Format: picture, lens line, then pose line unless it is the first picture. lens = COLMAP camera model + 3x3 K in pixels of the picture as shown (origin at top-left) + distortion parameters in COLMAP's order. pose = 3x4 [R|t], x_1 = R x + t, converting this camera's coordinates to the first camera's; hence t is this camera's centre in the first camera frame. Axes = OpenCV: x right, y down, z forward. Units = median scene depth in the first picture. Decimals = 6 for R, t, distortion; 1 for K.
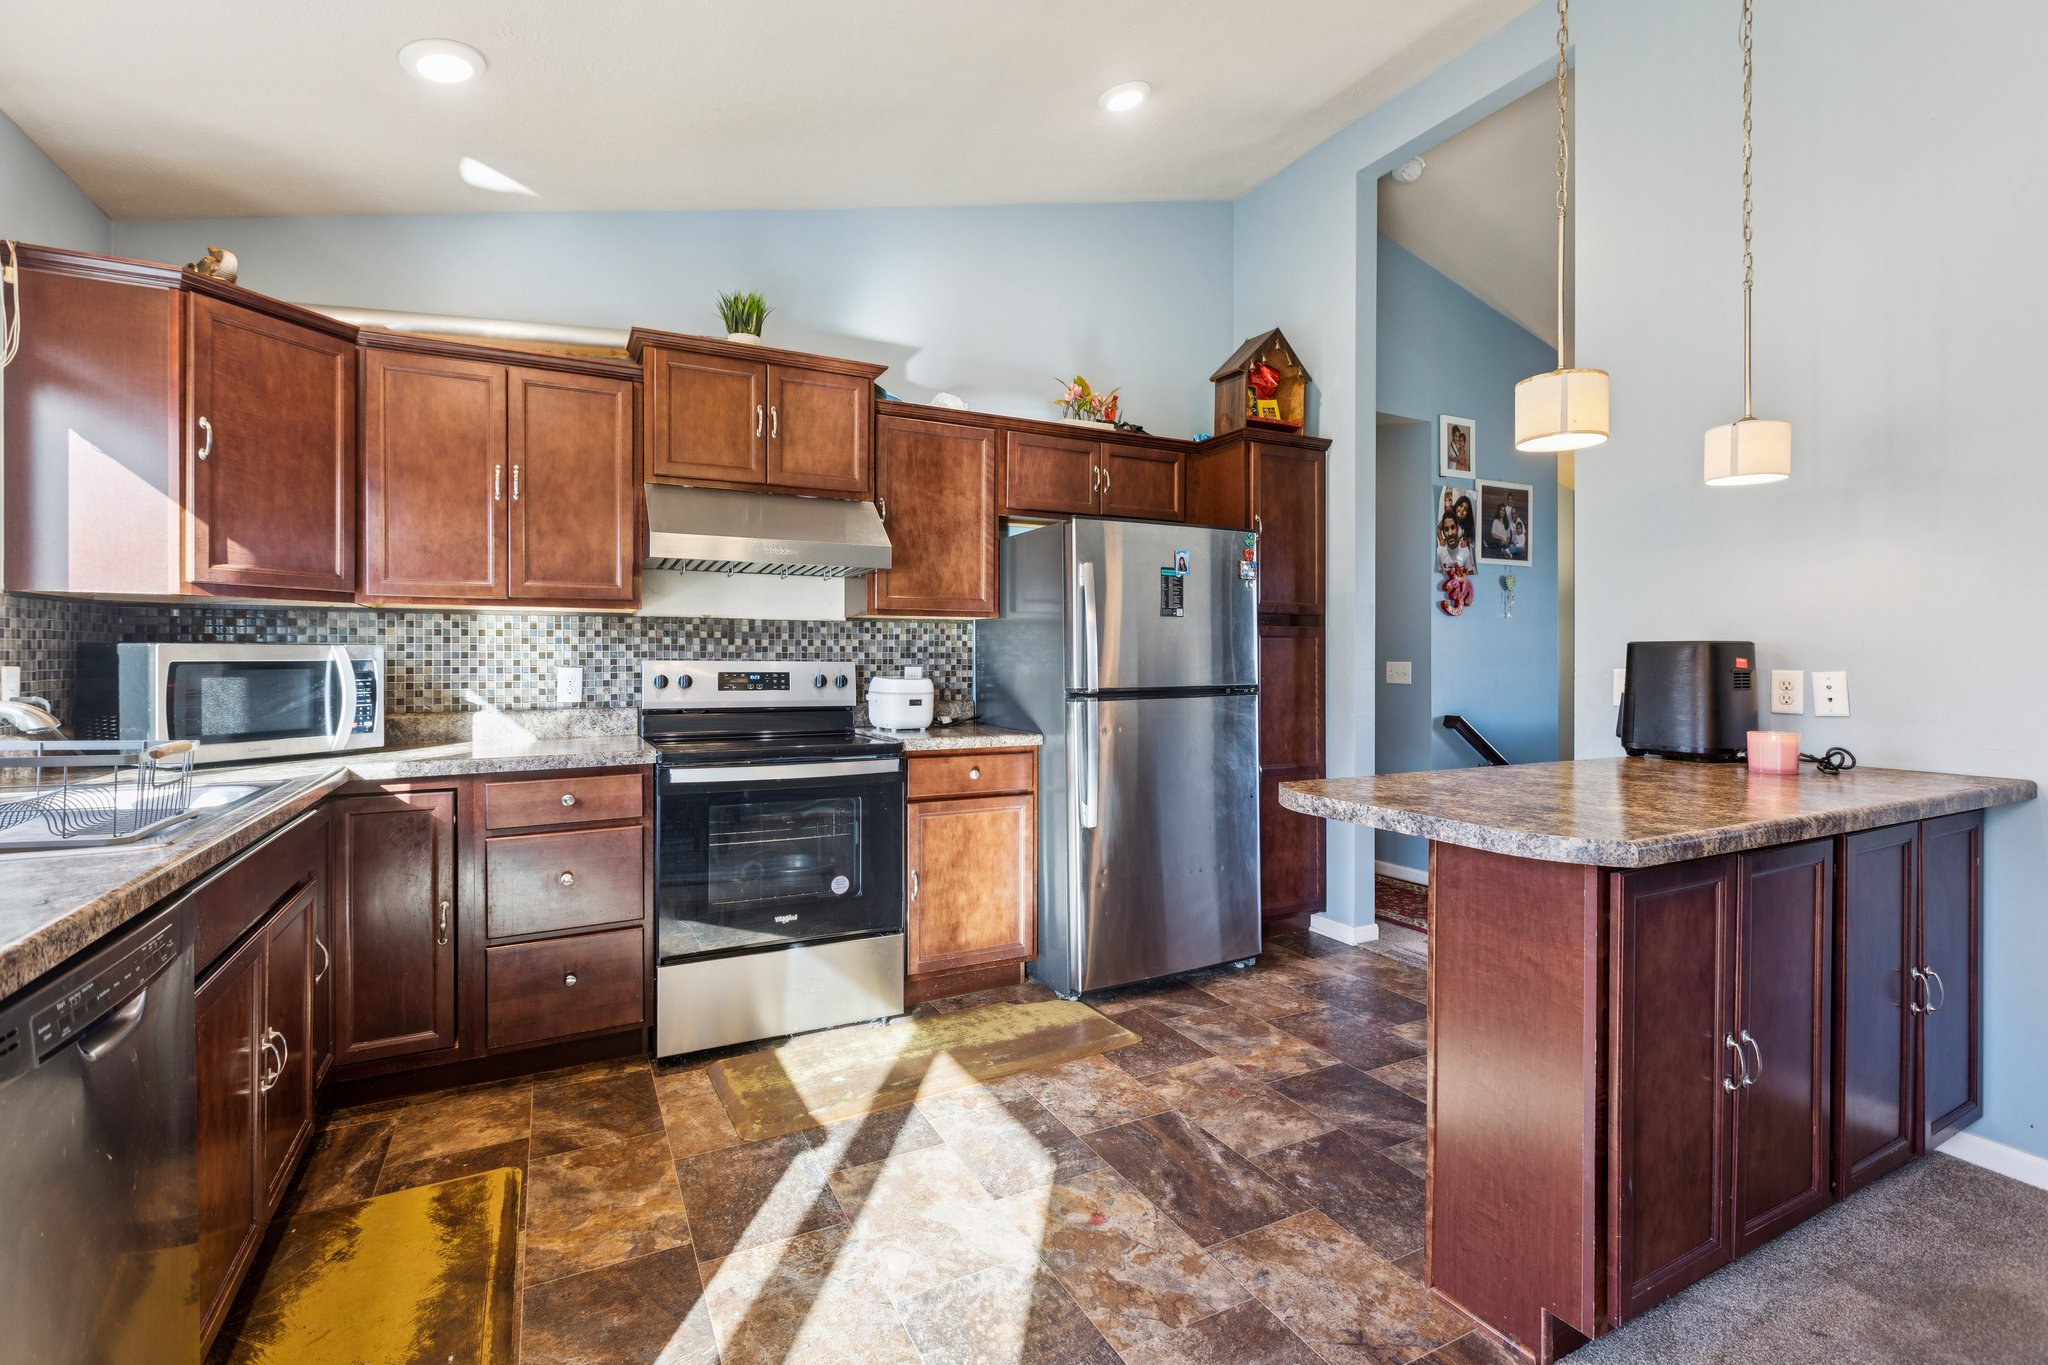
lens RADIAL K [[927.8, 0, 1036.8], [0, 927.8, 665.4], [0, 0, 1]] dist [0.004263, 0.000939]
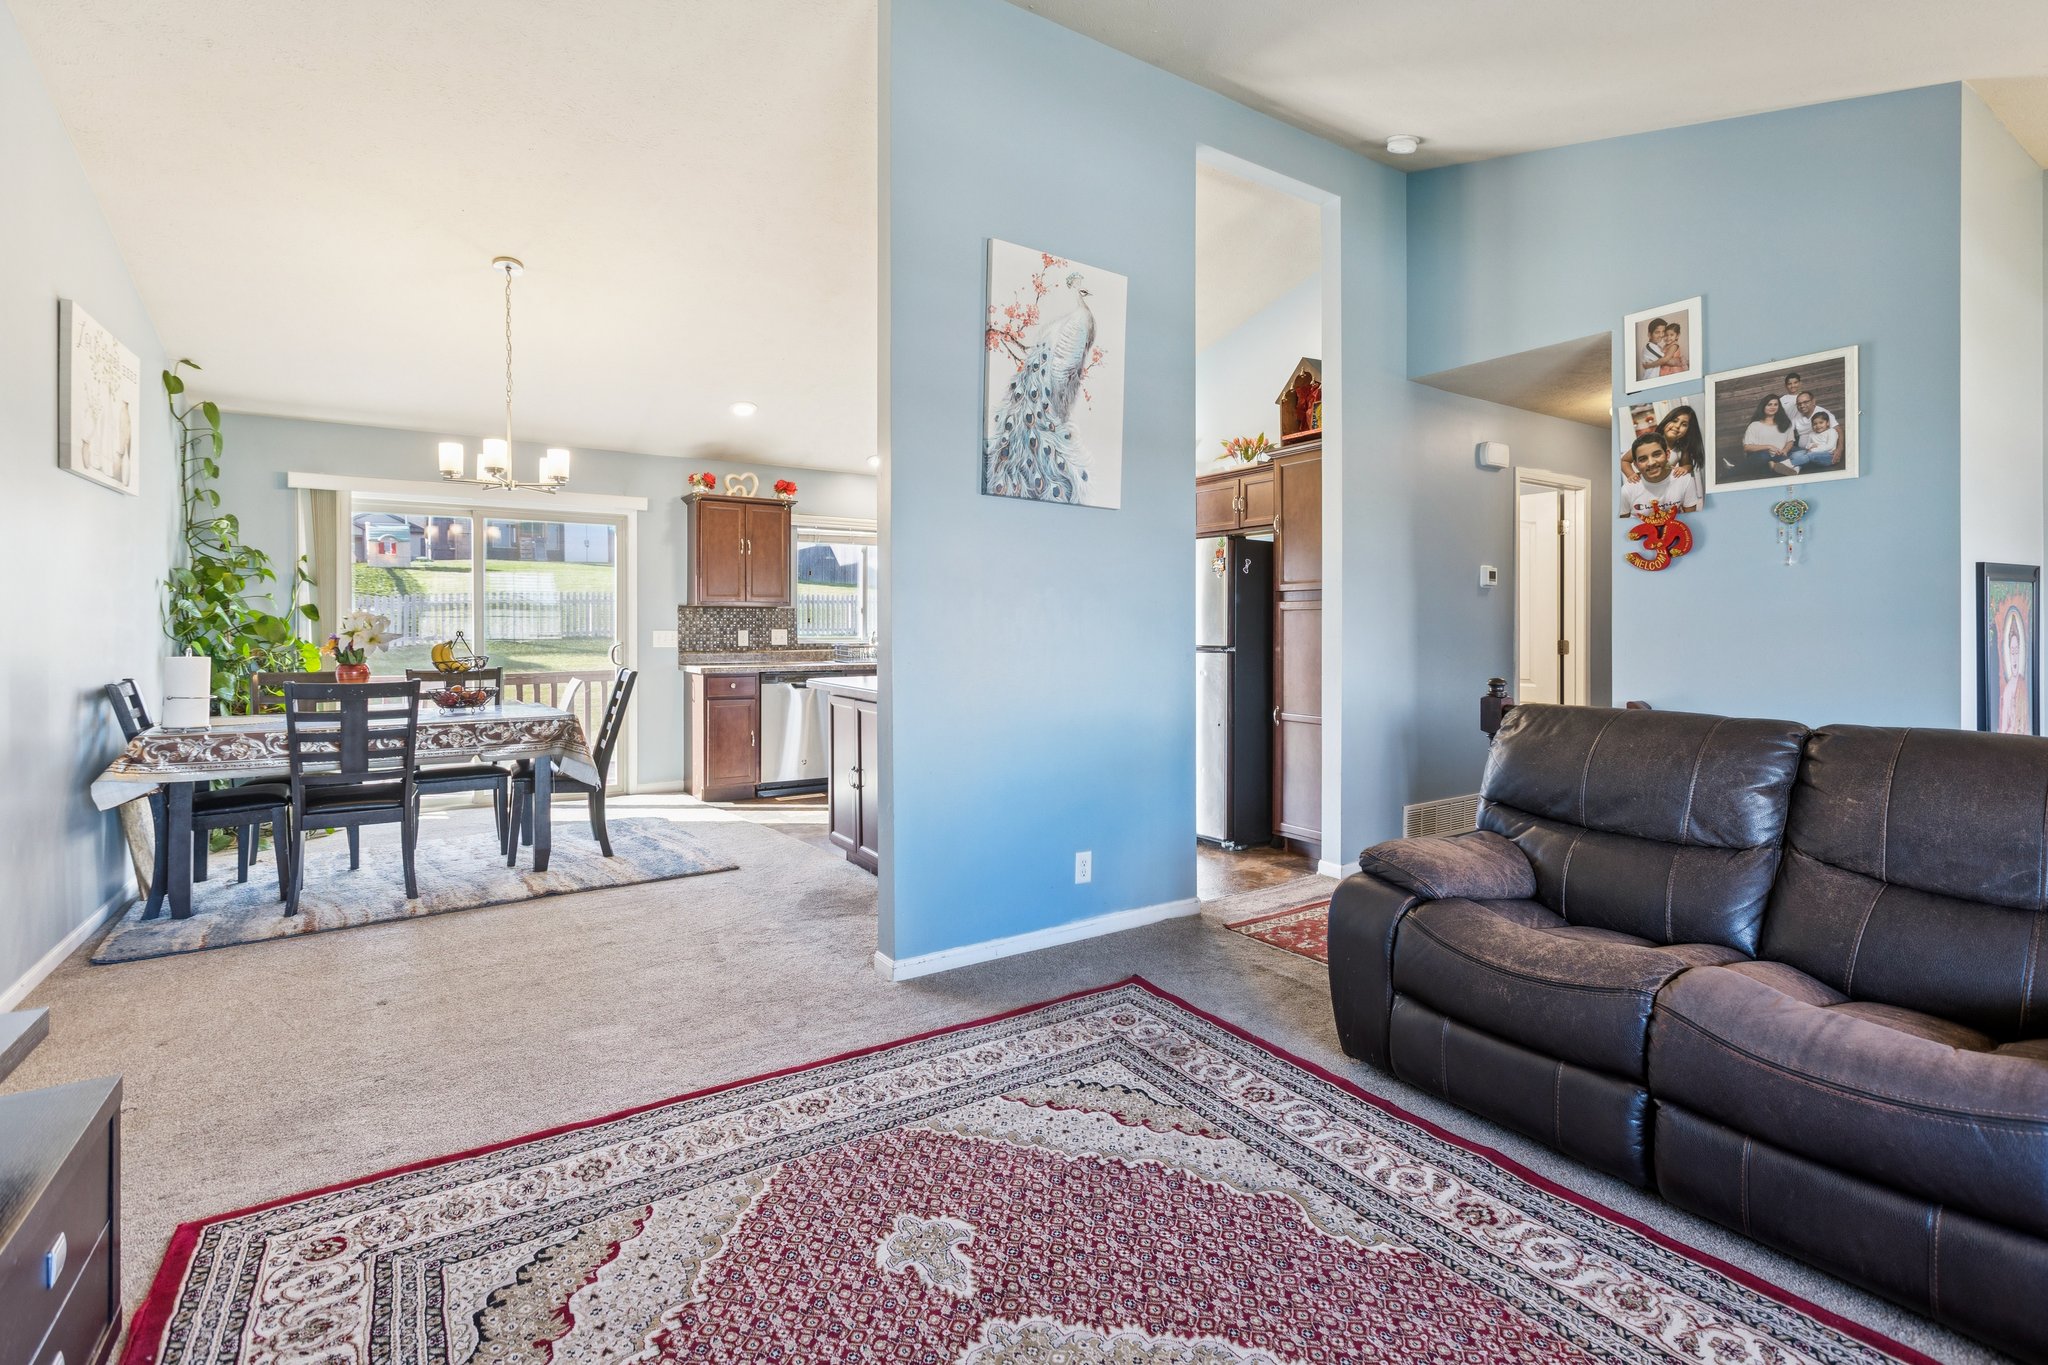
lens RADIAL K [[934.9, 0, 1031.8], [0, 934.9, 639.5], [0, 0, 1]] dist [0.001504, -0.000484]
pose [[0.092401, 0.011392, -0.995657, 1.845833], [-0.010165, 0.999893, 0.010497, 0.000077], [0.995670, 0.009151, 0.092507, 0.671615]]
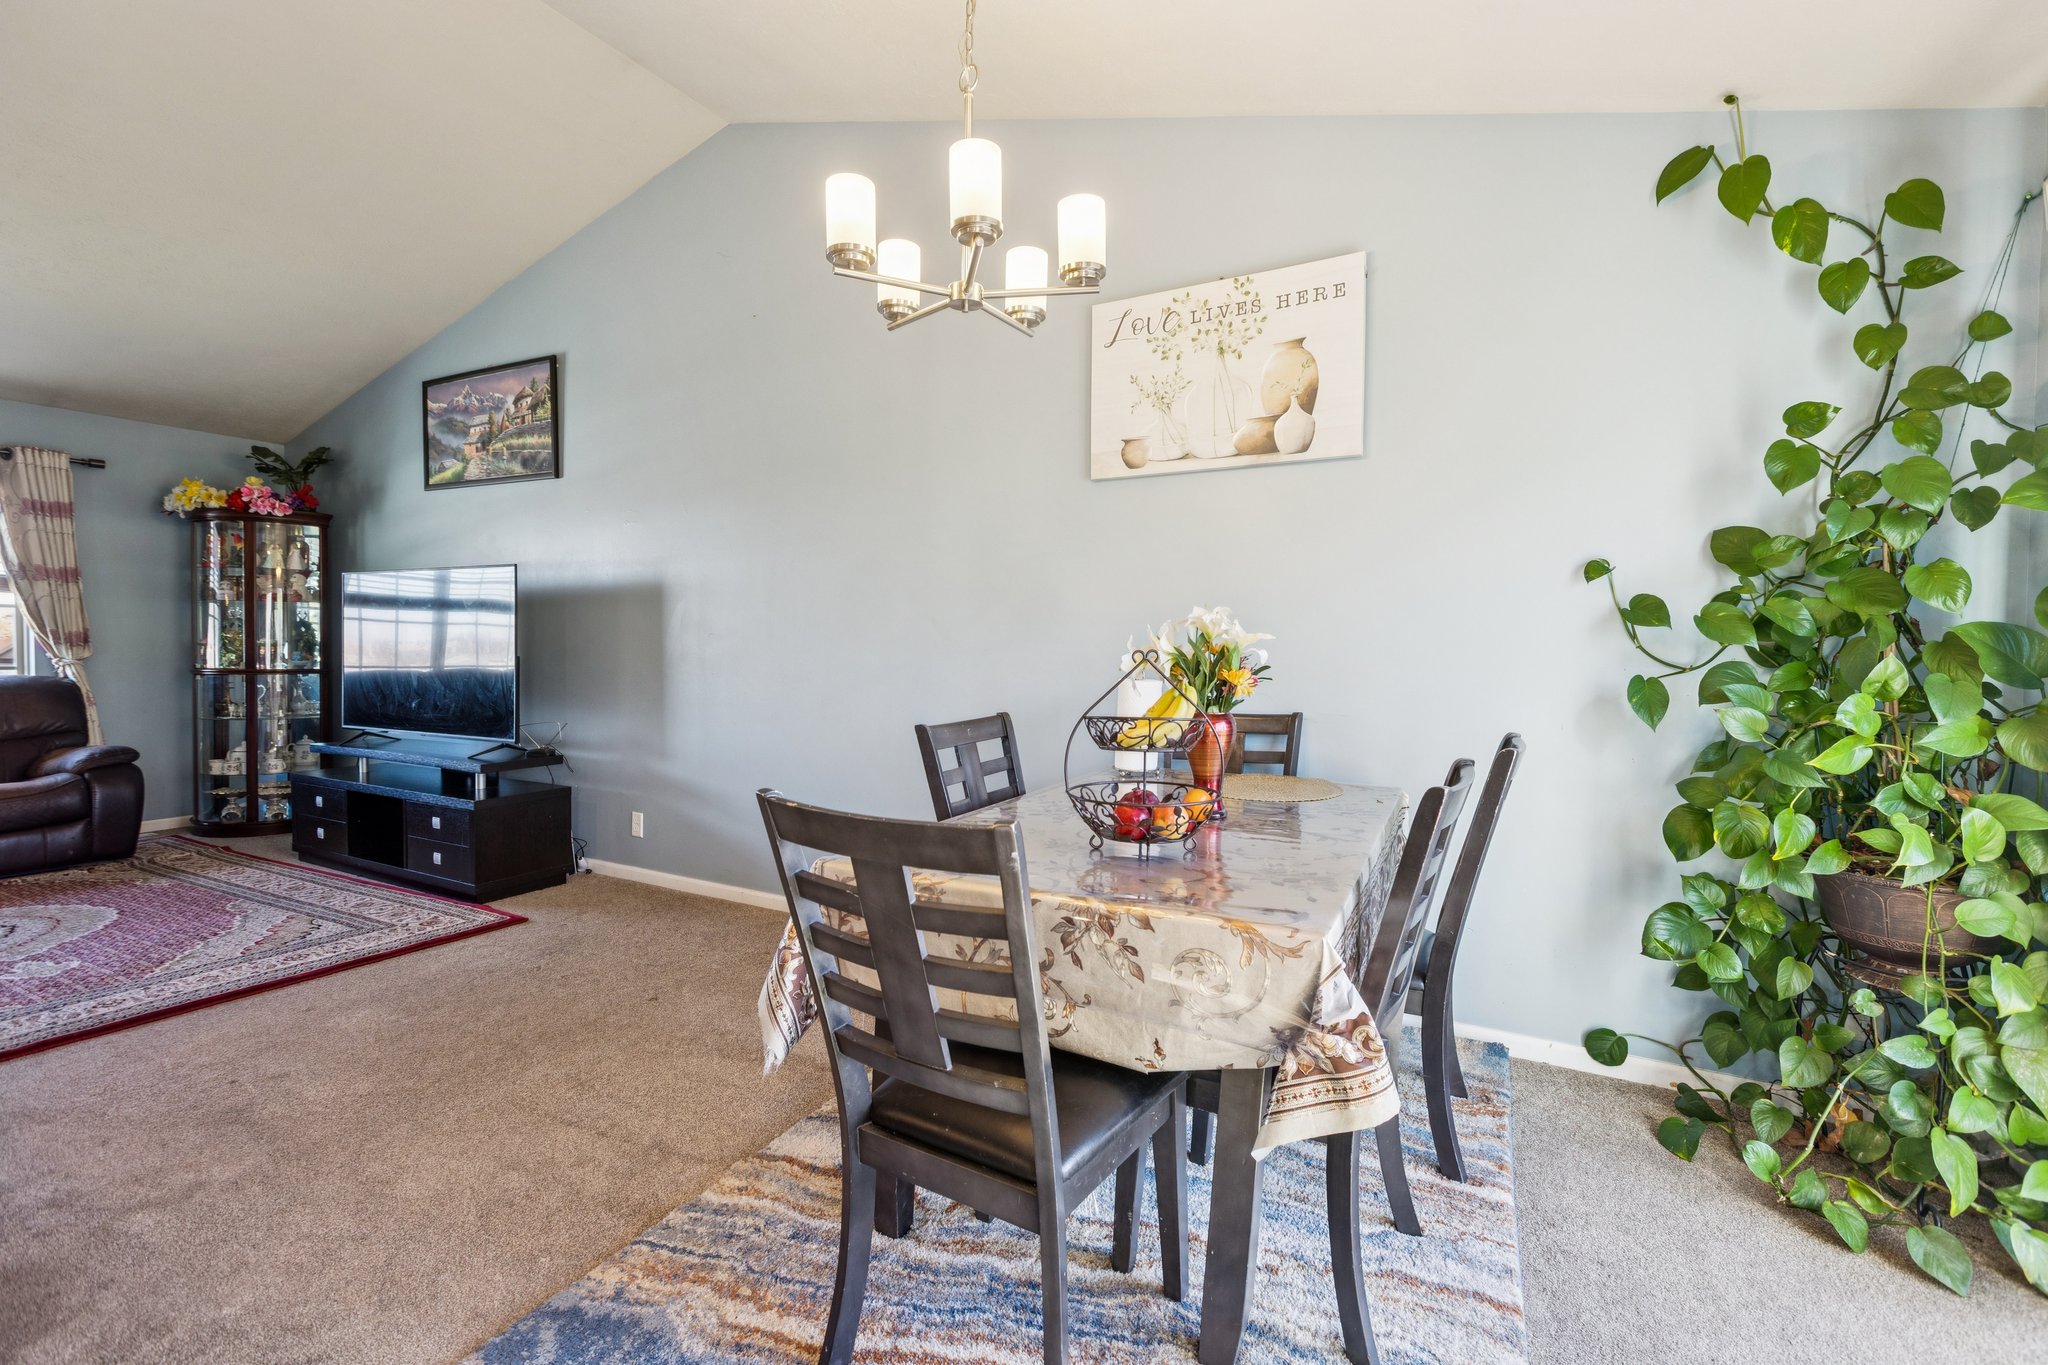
lens RADIAL K [[927.8, 0, 1036.8], [0, 927.8, 665.4], [0, 0, 1]] dist [0.004263, 0.000939]
pose [[-0.547561, -0.030007, 0.836228, -0.190082], [-0.003622, 0.999432, 0.033492, 0.000979], [-0.836758, 0.015310, -0.547359, 0.294989]]
